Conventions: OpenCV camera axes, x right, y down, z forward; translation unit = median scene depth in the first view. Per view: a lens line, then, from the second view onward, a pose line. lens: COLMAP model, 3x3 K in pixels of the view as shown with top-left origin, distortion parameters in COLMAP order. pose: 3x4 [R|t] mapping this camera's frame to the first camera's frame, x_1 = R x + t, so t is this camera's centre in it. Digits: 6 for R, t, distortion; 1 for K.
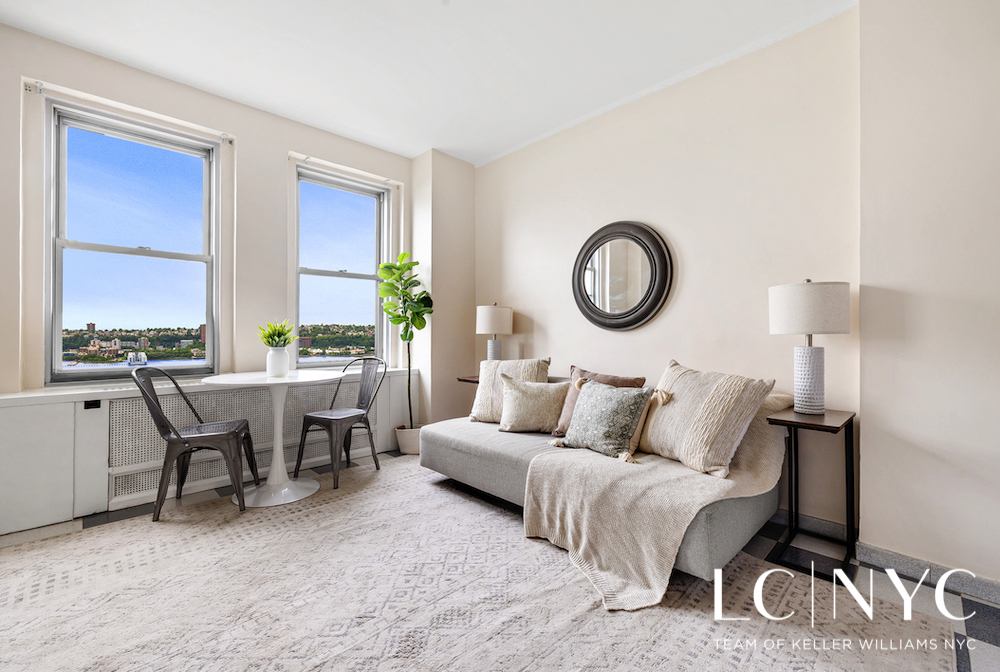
lens RADIAL K [[426.1, 0, 500.0], [0, 426.1, 336.0], [0, 0, 1]] dist [0.001068, 0.000313]
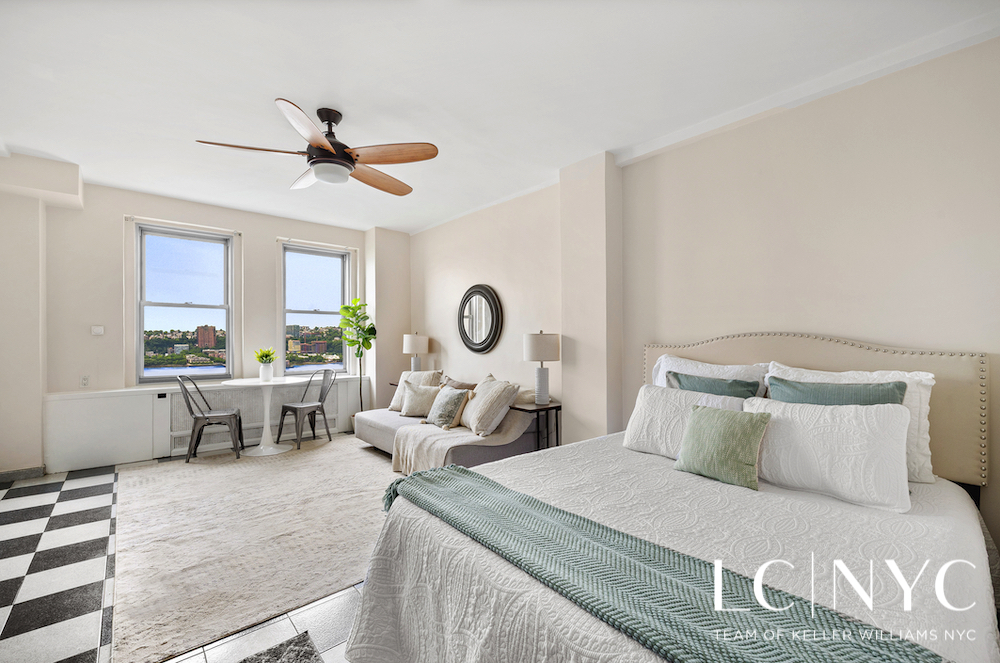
lens RADIAL K [[422.7, 0, 501.0], [0, 422.7, 348.3], [0, 0, 1]] dist [0.001628, 0.000079]
pose [[0.998510, 0.005287, -0.054311, 0.484797], [-0.004401, 0.999855, 0.016426, -0.063803], [0.054390, -0.016162, 0.998389, -0.599378]]
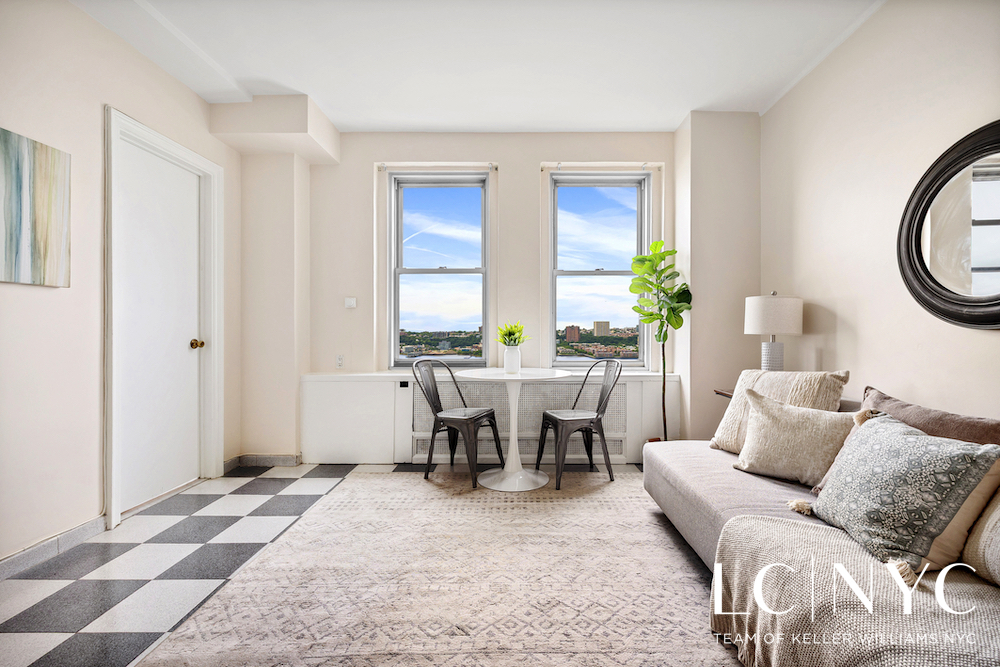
lens RADIAL K [[427.6, 0, 516.3], [0, 427.6, 336.9], [0, 0, 1]] dist [0.000491, 0.000128]
pose [[0.716676, 0.006245, -0.697379, 0.247330], [-0.005137, 0.999980, 0.003676, -0.001155], [0.697388, 0.000948, 0.716694, 0.225290]]
